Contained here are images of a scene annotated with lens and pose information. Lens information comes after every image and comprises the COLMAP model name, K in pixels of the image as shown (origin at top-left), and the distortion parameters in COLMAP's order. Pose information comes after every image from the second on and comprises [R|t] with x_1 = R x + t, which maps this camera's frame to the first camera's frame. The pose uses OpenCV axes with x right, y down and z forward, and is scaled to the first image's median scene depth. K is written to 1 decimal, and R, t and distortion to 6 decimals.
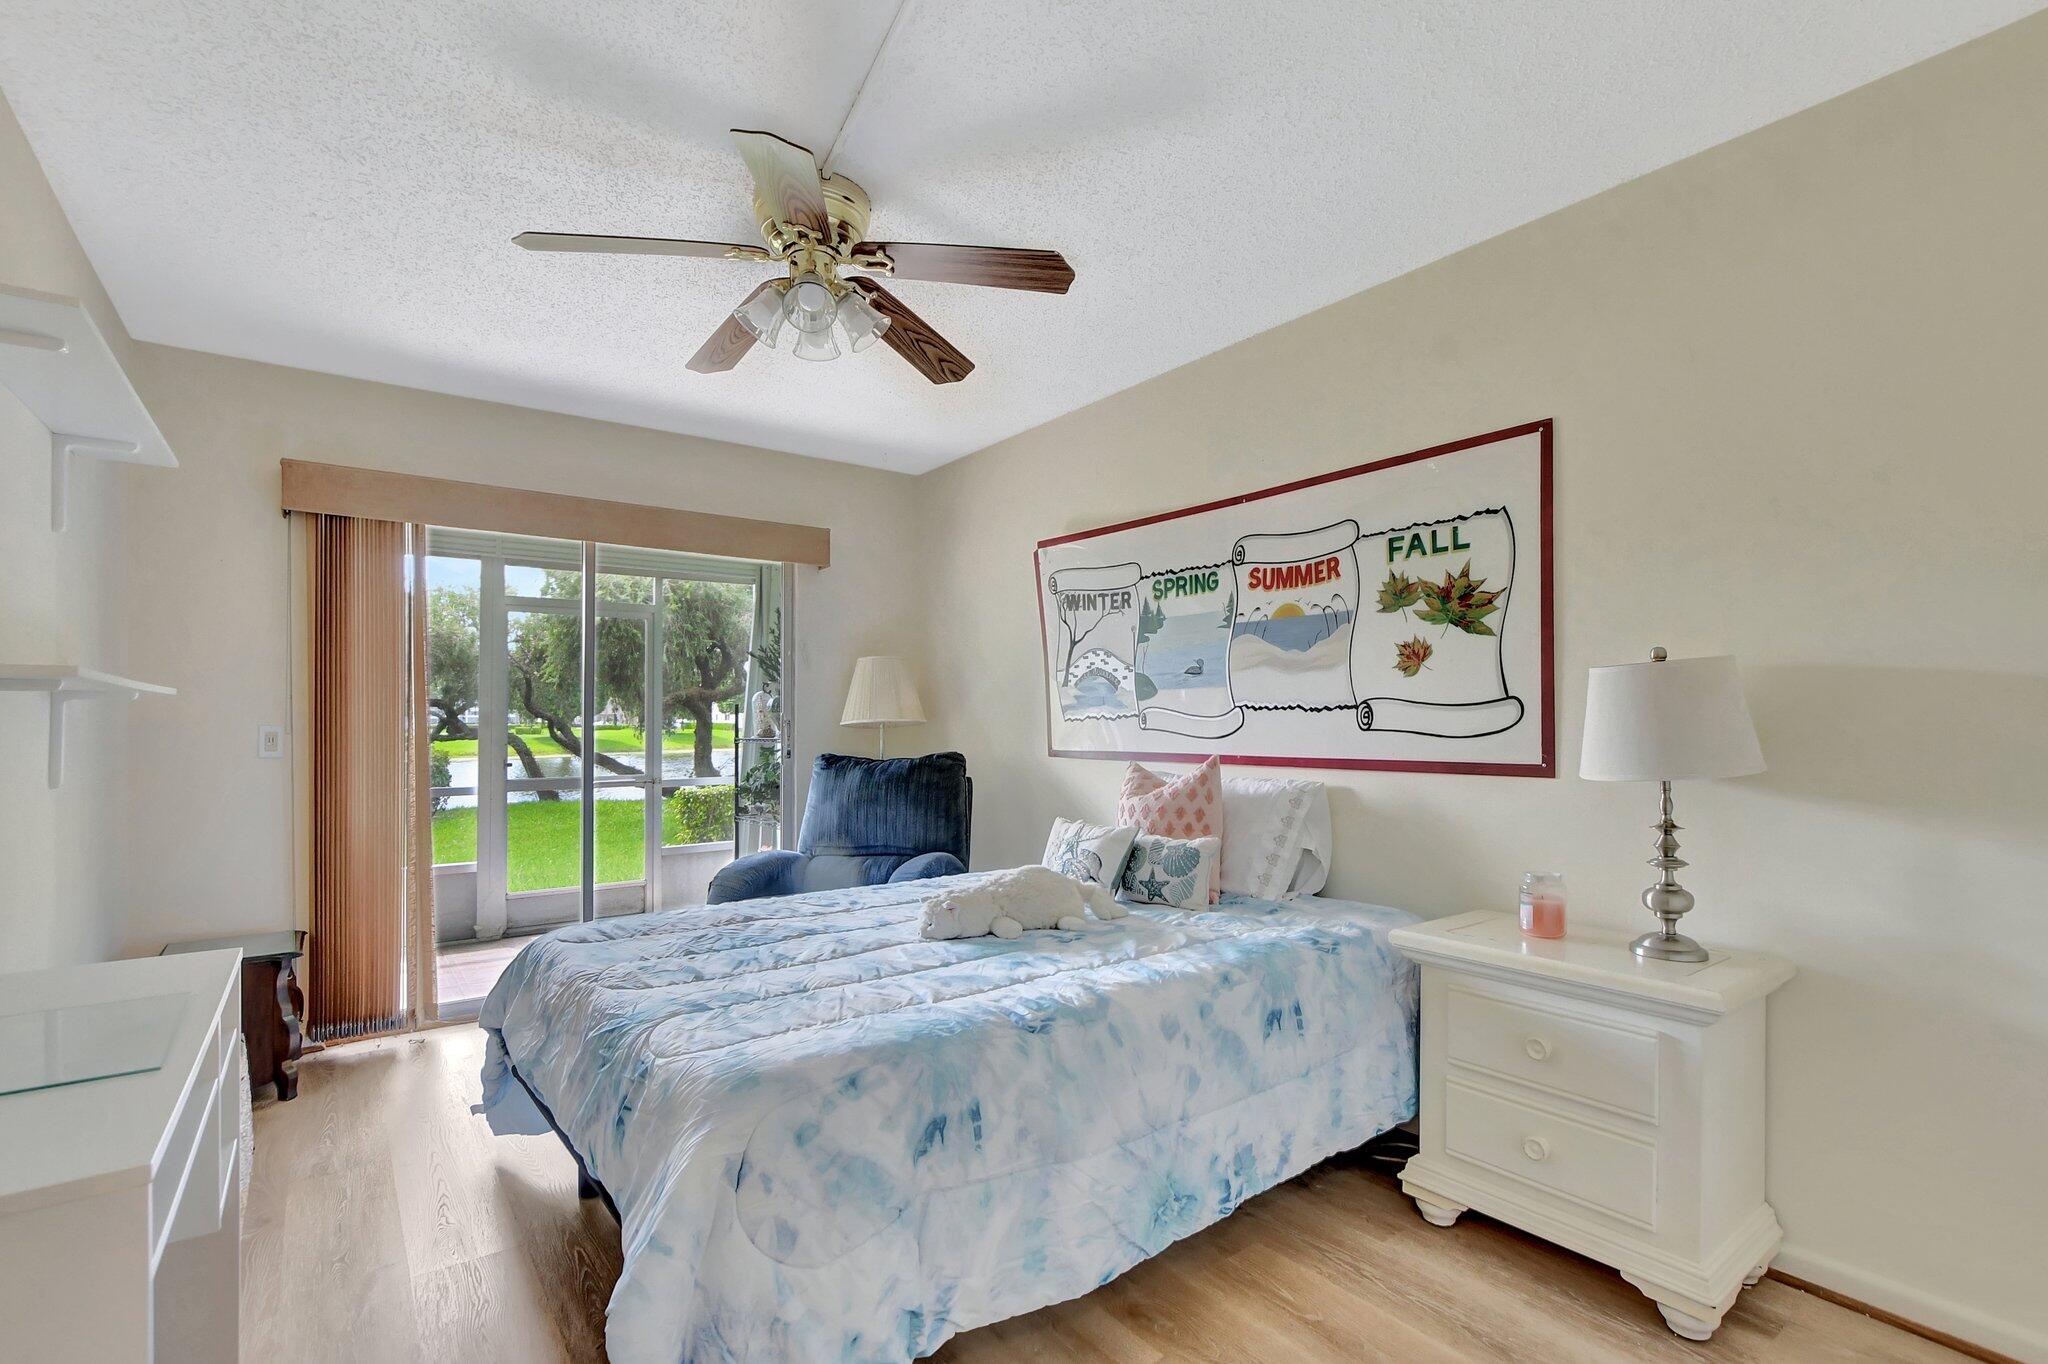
lens RADIAL K [[900.3, 0, 1018.9], [0, 900.3, 700.7], [0, 0, 1]] dist [-0.003329, -0.000535]
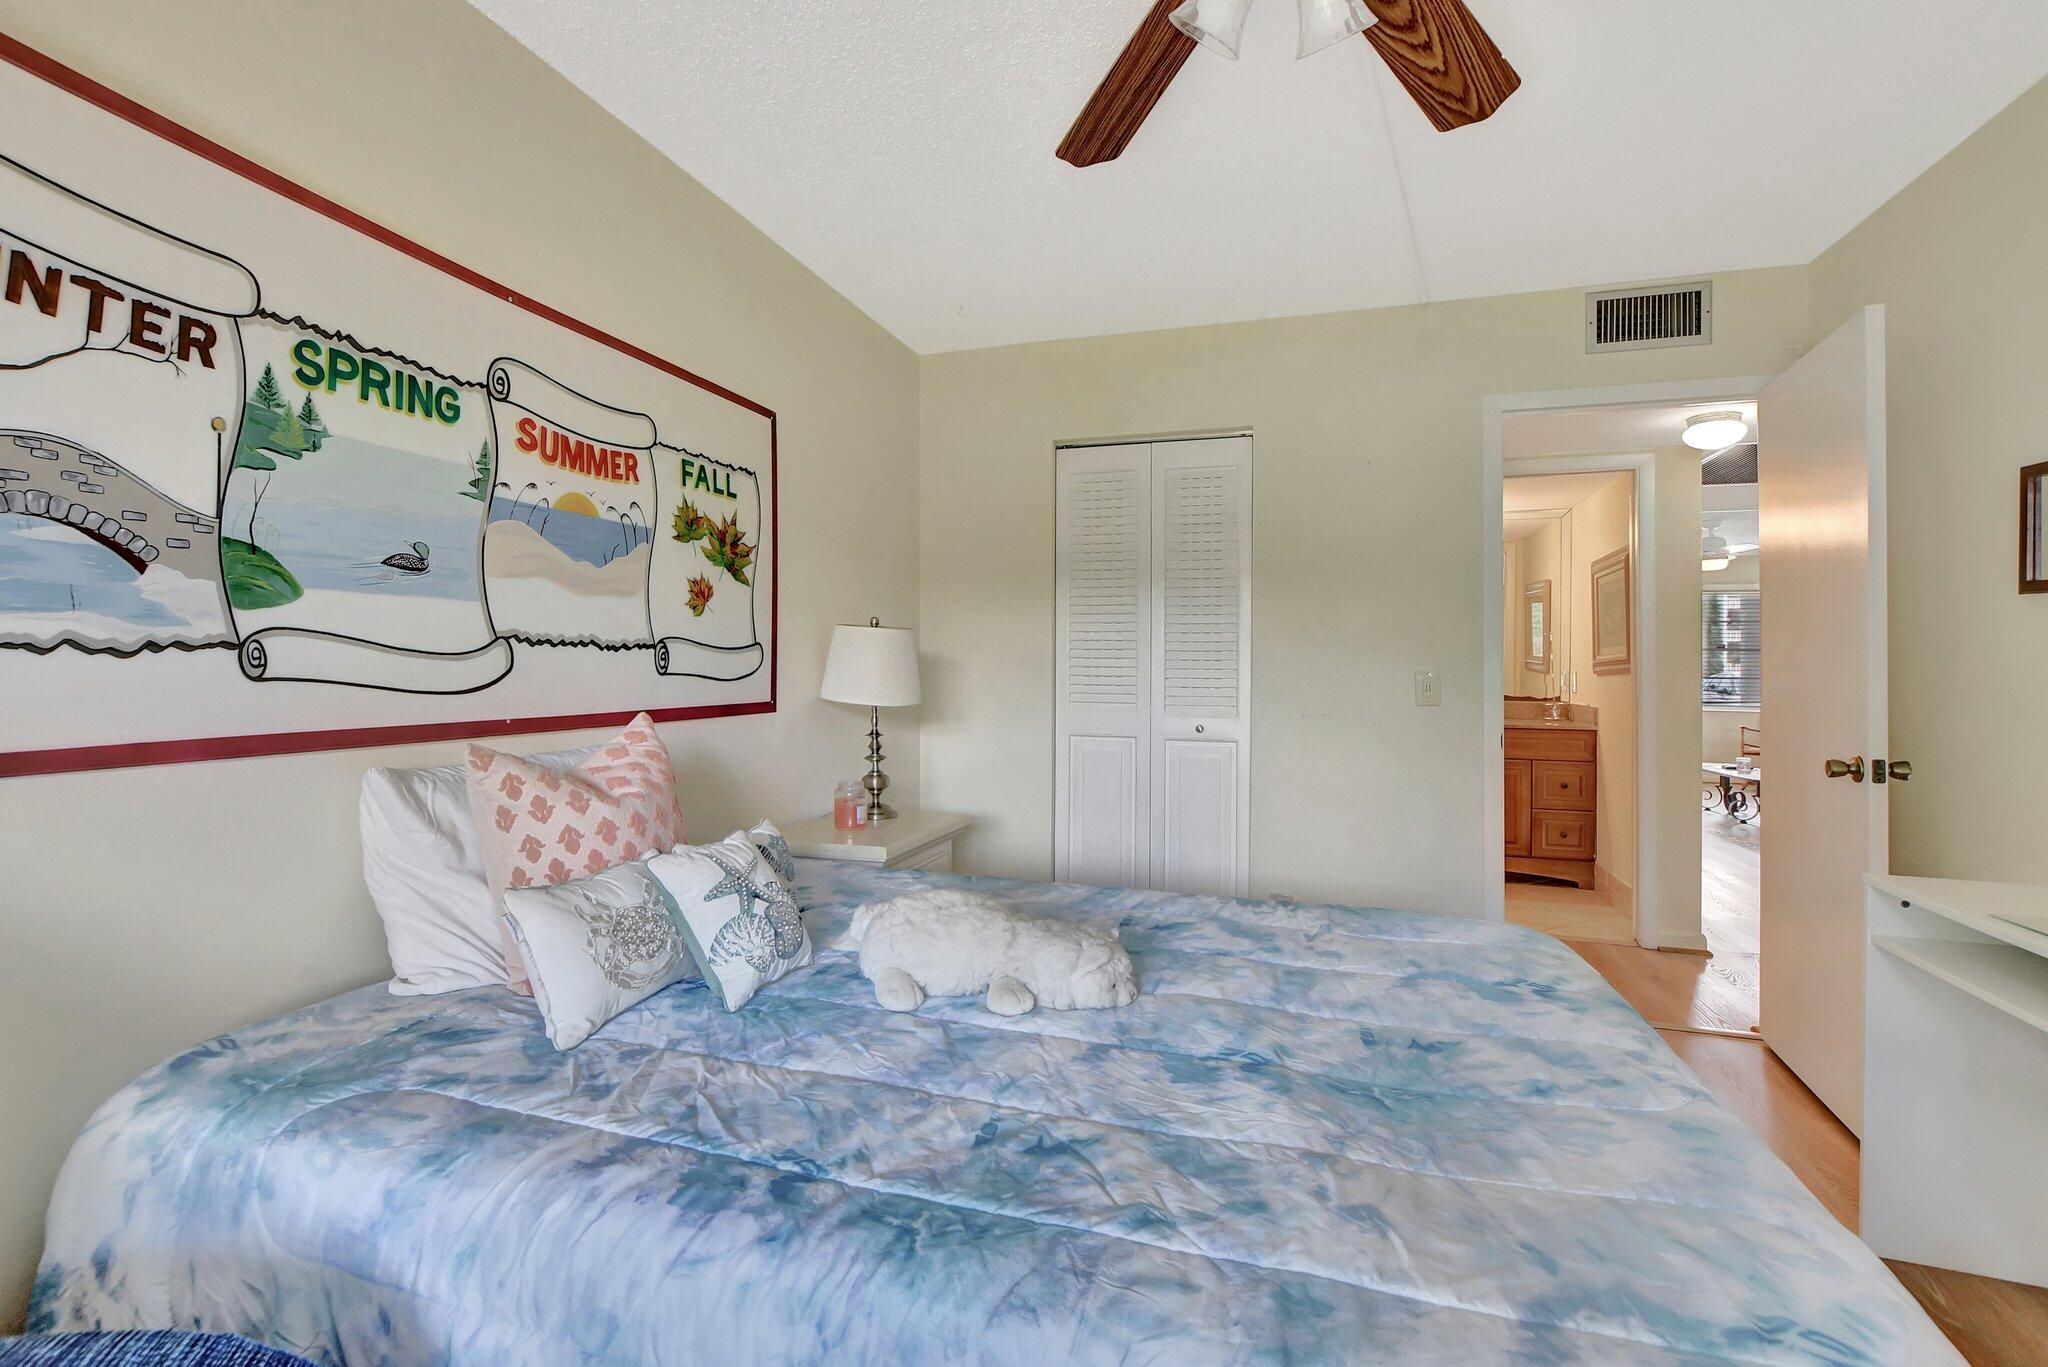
lens RADIAL K [[940.3, 0, 1024.0], [0, 940.3, 683.5], [0, 0, 1]] dist [-0.002157, -0.000030]
pose [[-0.570615, -0.010038, 0.821157, -0.516169], [-0.017582, 0.999845, 0.000004, 0.034176], [-0.821030, -0.014435, -0.570703, 1.178175]]
